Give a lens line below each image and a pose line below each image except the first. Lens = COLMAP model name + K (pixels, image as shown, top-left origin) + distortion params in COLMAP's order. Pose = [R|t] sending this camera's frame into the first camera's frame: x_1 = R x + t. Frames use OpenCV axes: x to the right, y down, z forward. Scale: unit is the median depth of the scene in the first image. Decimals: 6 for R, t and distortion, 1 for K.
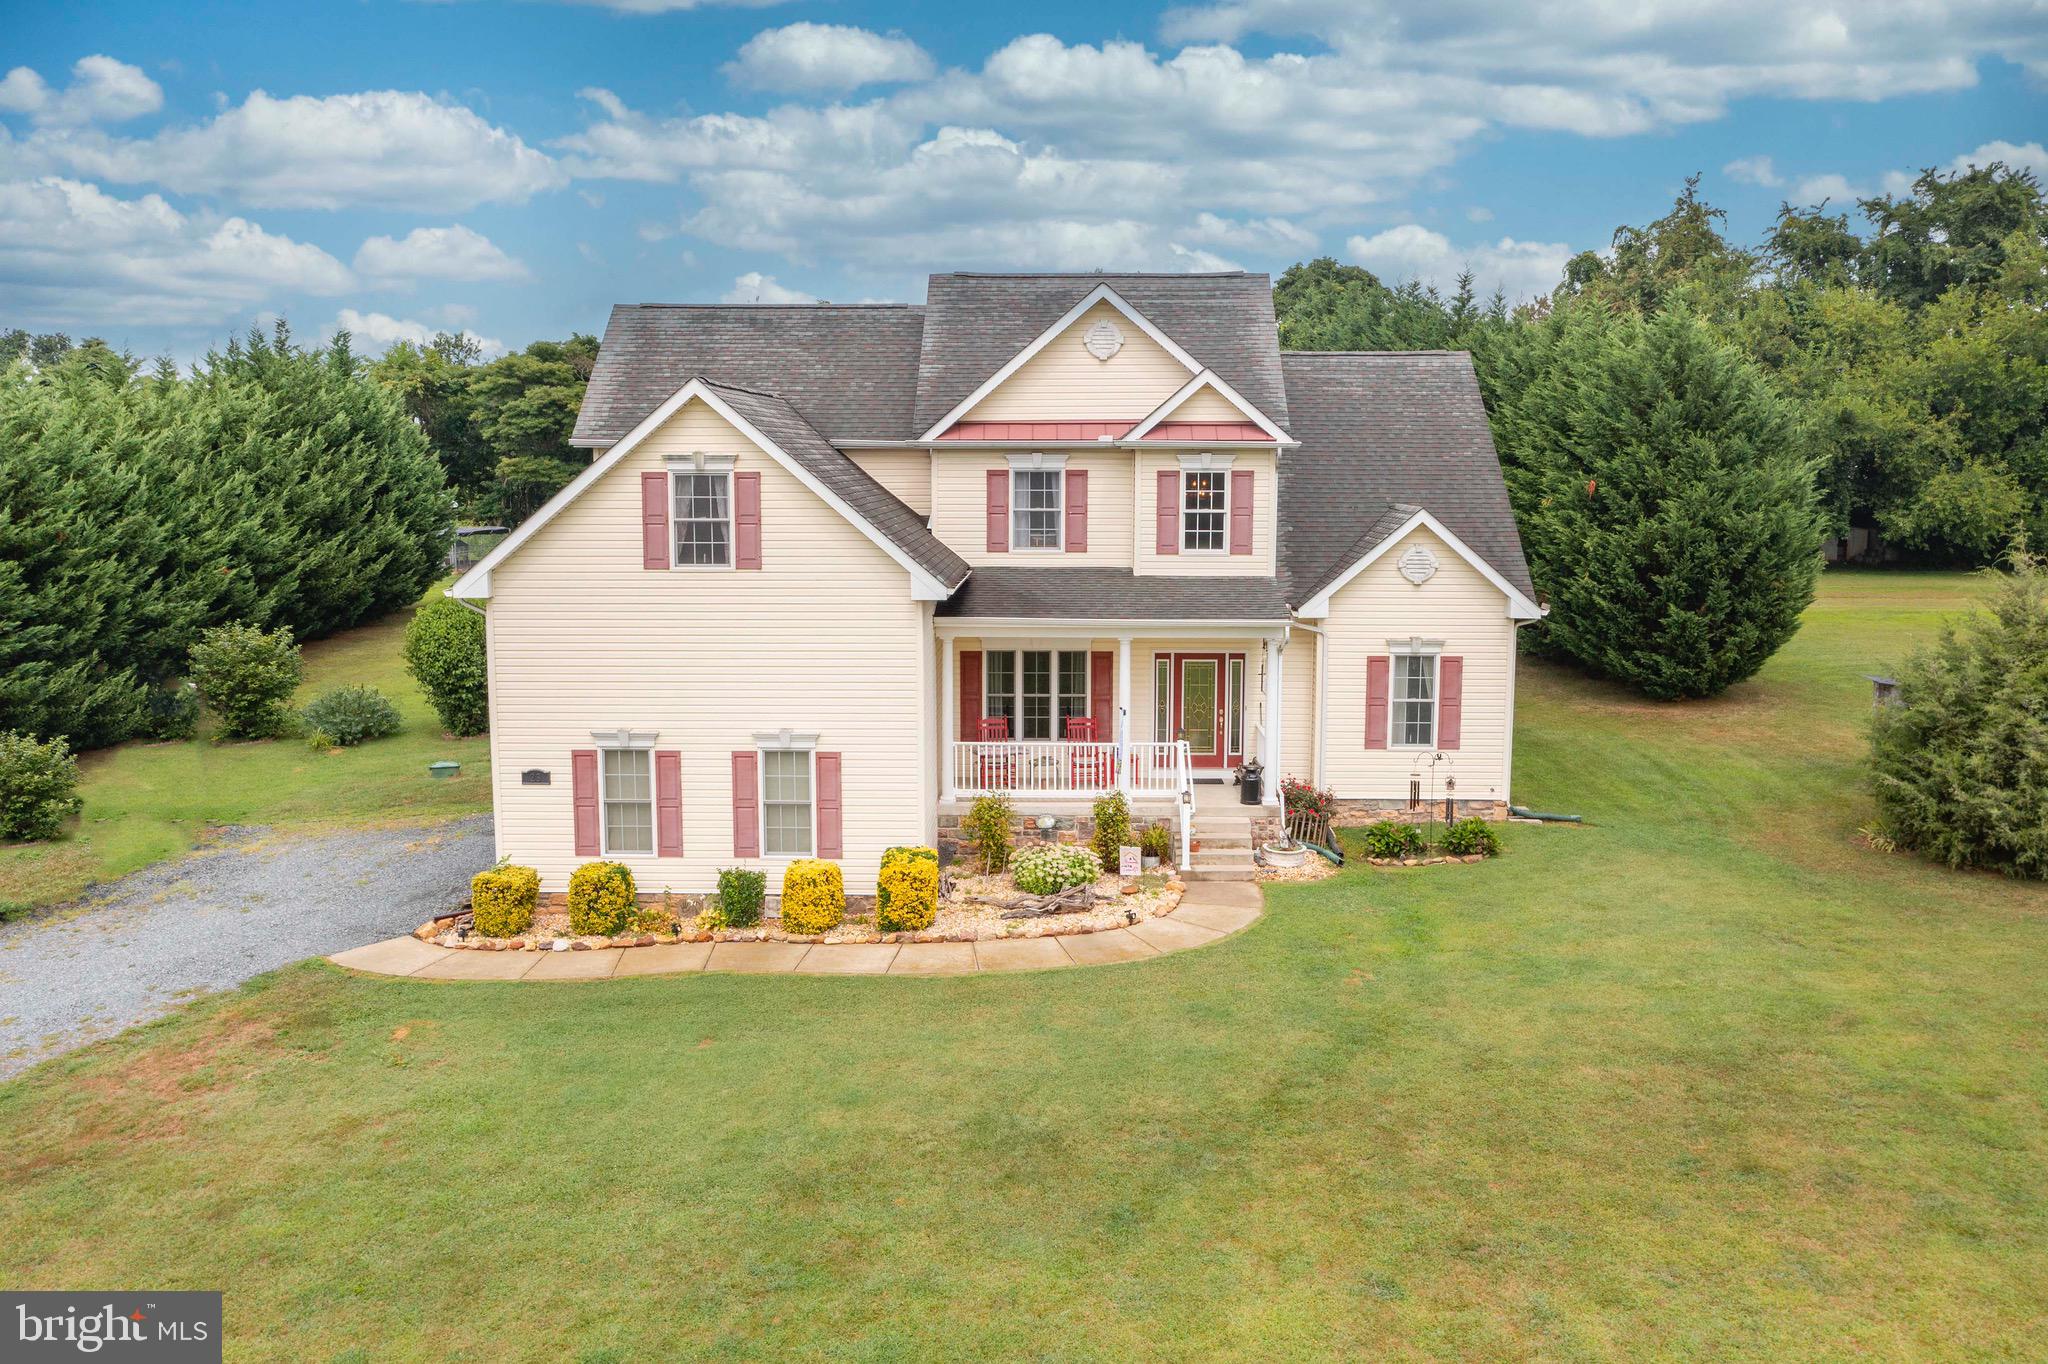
lens RADIAL K [[1659.4, 0, 1012.2], [0, 1659.4, 678.4], [0, 0, 1]] dist [-0.011584, -0.002262]
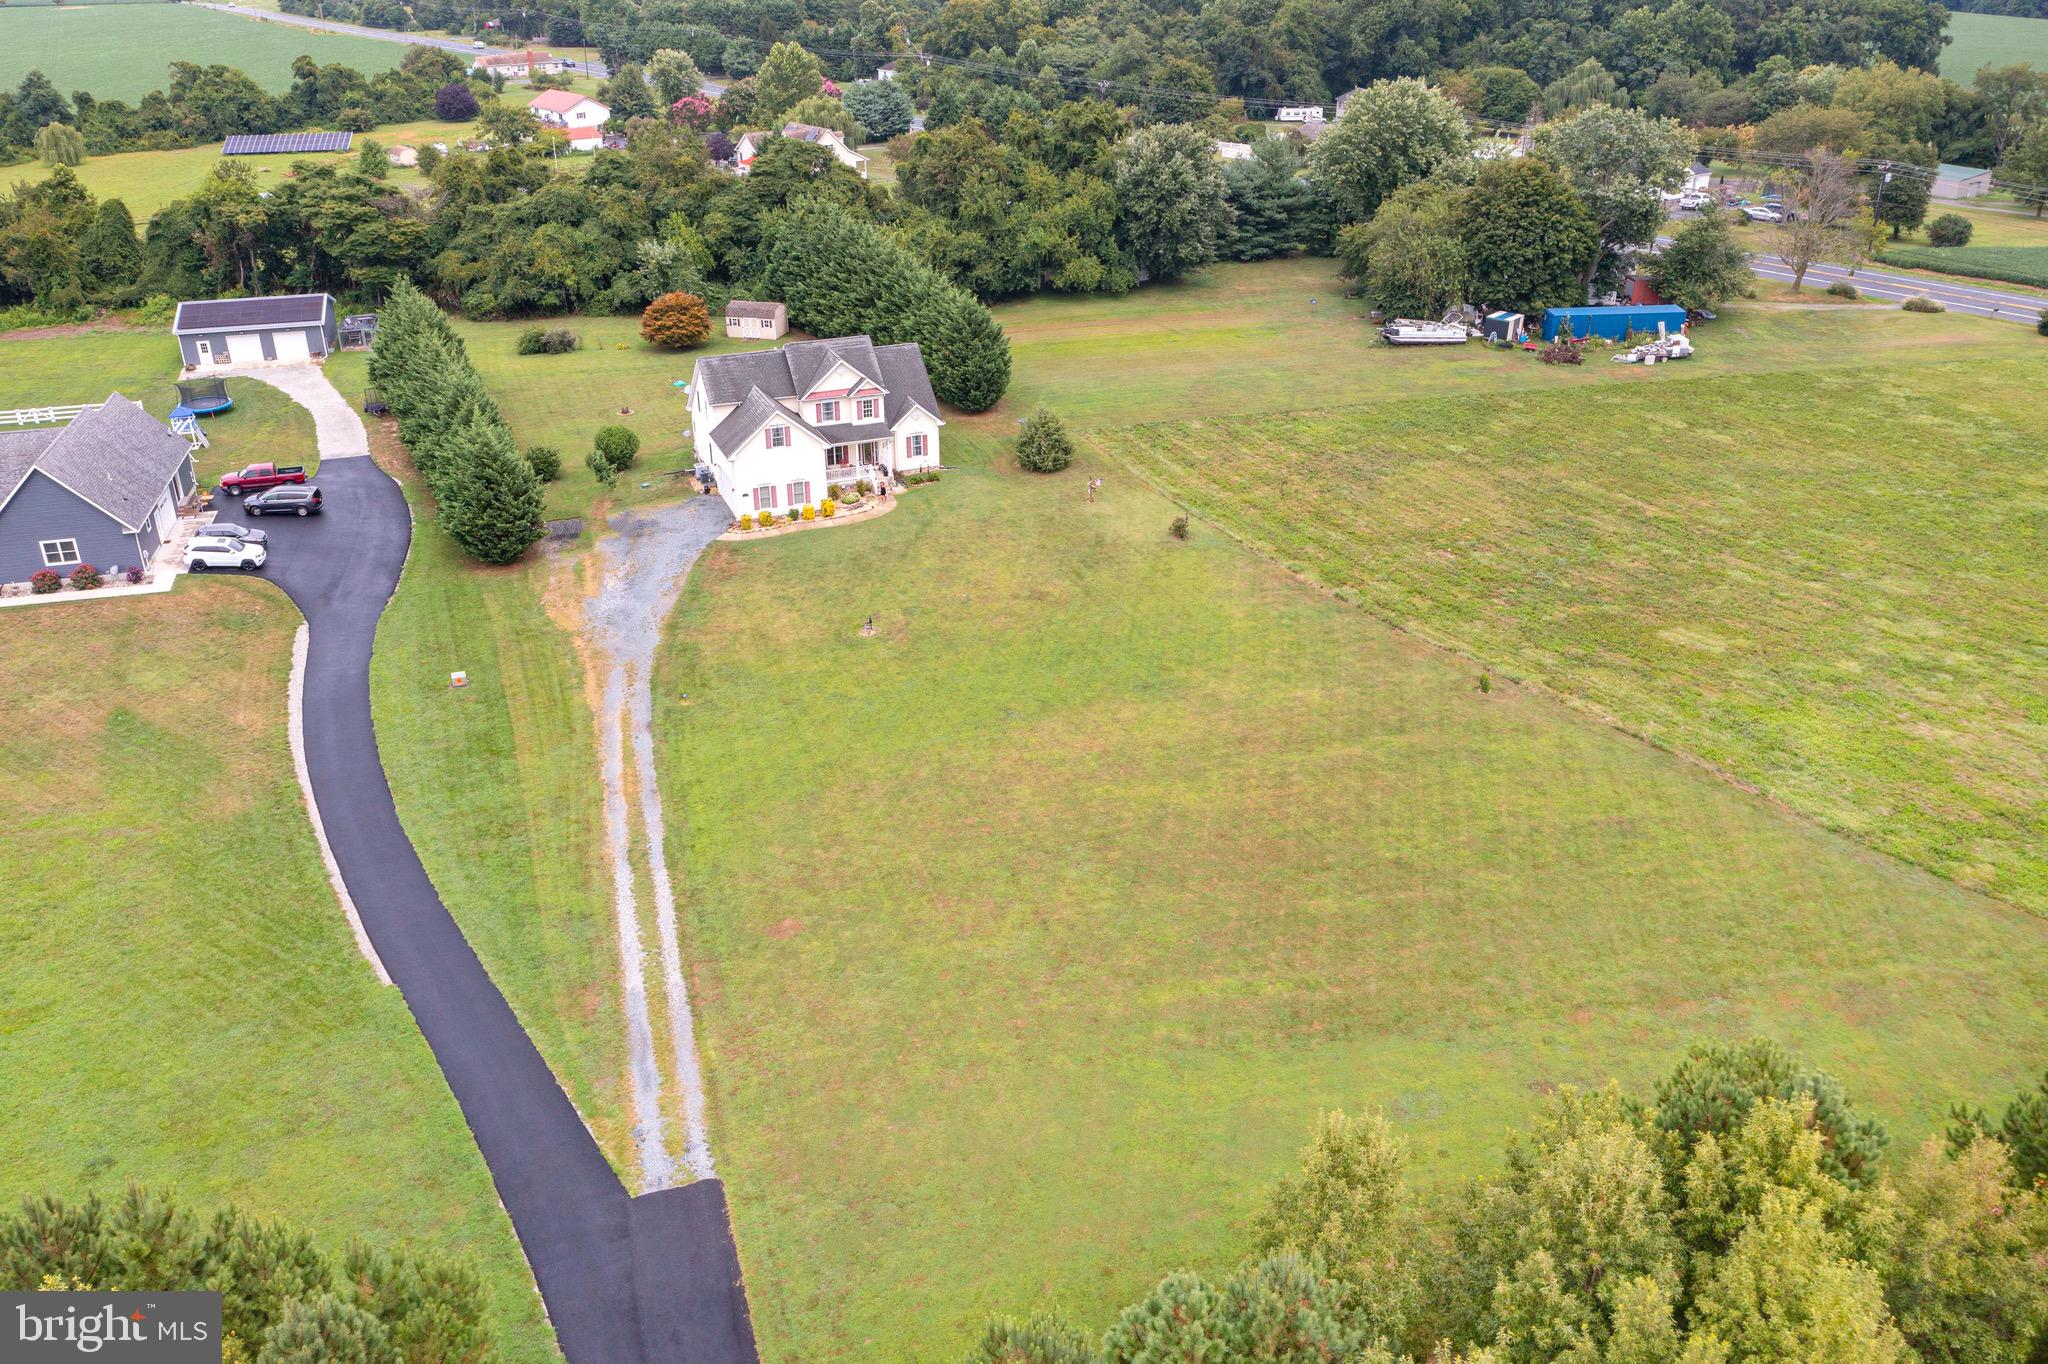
lens RADIAL K [[1631.1, 0, 1007.3], [0, 1631.1, 680.6], [0, 0, 1]] dist [-0.011212, 0.002393]
pose [[0.921569, -0.176473, 0.345787, -1.129729], [0.061778, 0.946023, 0.318157, -0.754074], [-0.383269, -0.271841, 0.882727, -3.036558]]
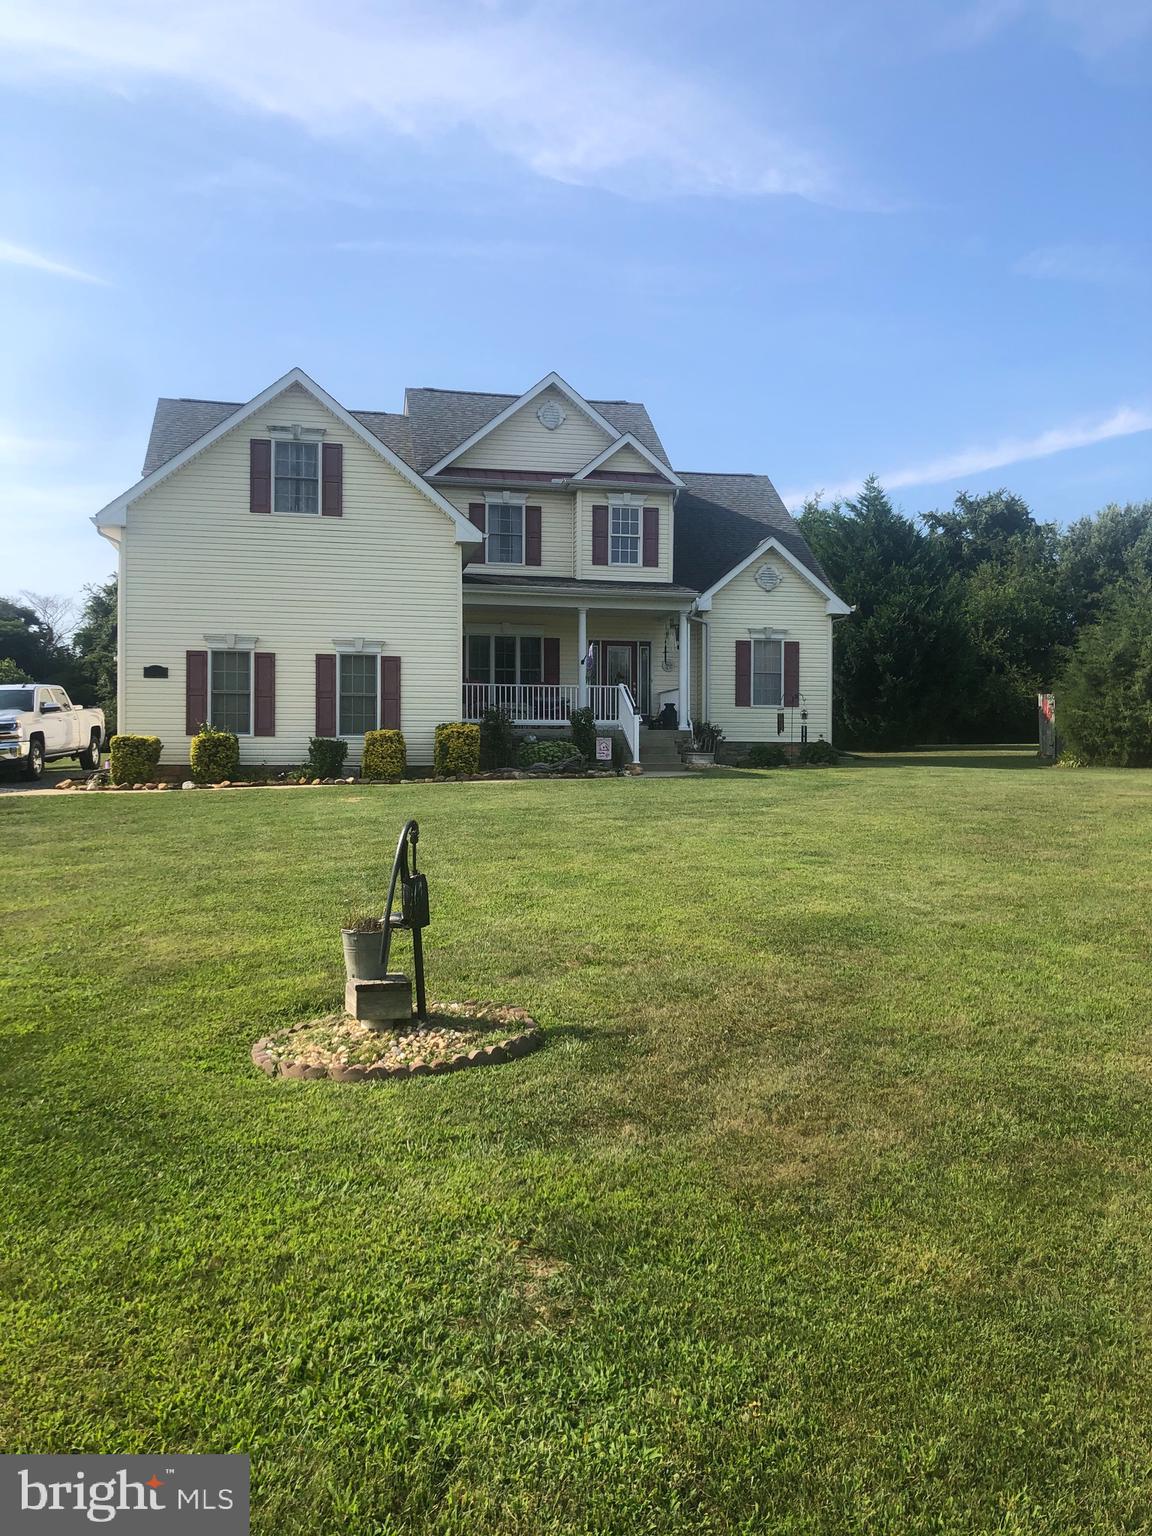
lens RADIAL K [[1245.5, 0, 576.0], [0, 1245.5, 768.0], [0, 0, 1]] dist [0.076512, -0.000735]
pose [[0.971283, 0.002283, 0.237916, -0.179905], [0.030119, 0.990730, -0.132468, 0.238081], [-0.236013, 0.135830, 0.962210, 0.007061]]
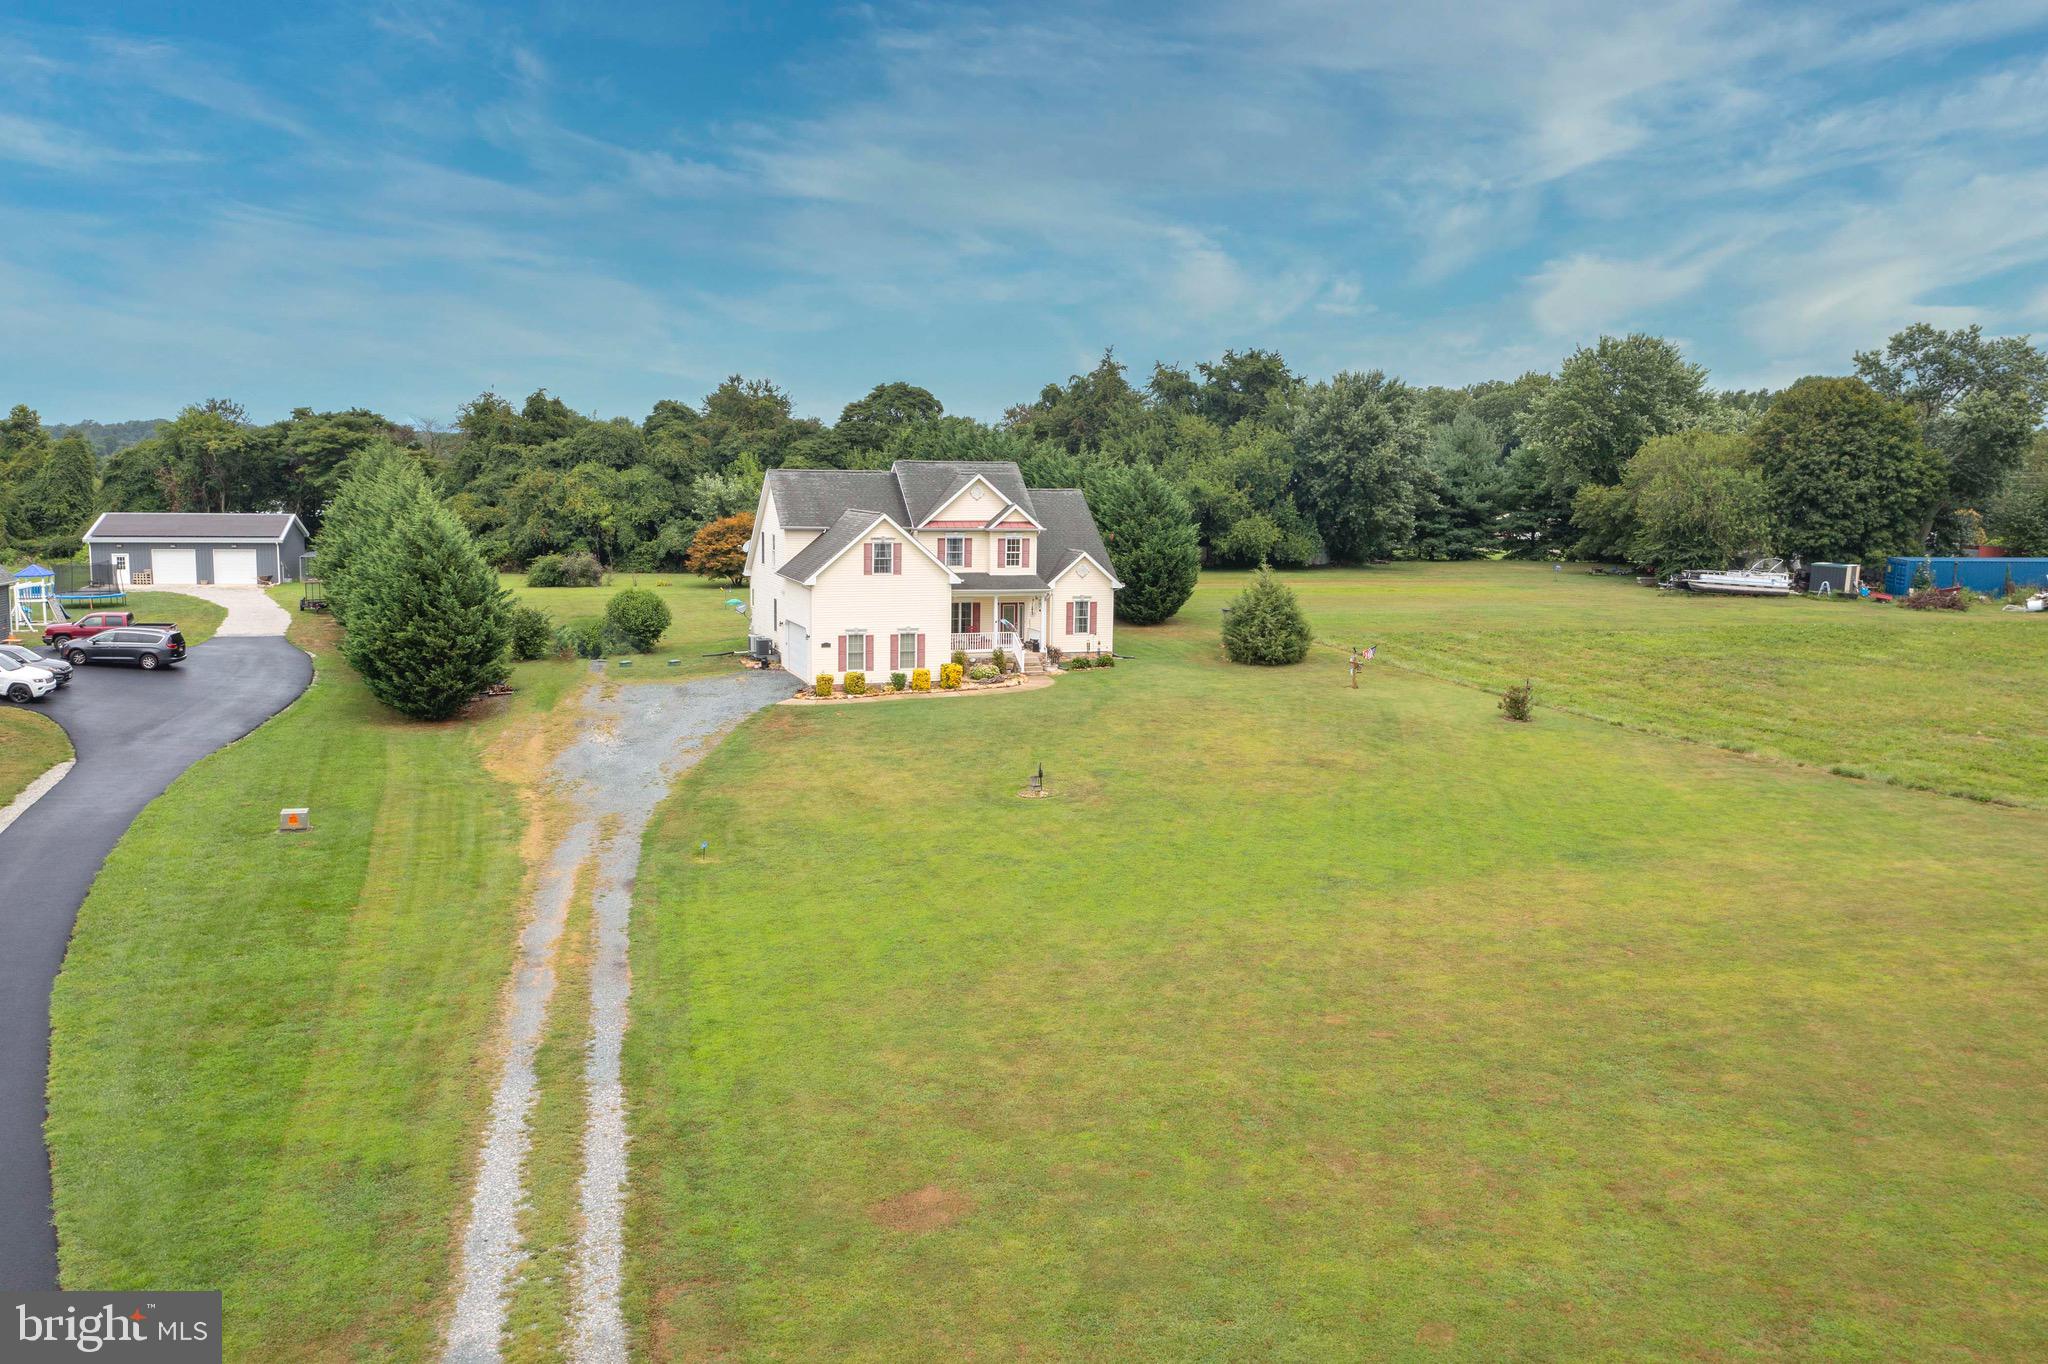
lens RADIAL K [[1631.1, 0, 1007.3], [0, 1631.1, 680.6], [0, 0, 1]] dist [-0.011212, 0.002393]
pose [[0.933507, -0.036237, 0.356724, -0.909325], [0.036865, 0.999308, 0.005042, 0.106195], [-0.356660, 0.008444, 0.934196, -1.630789]]
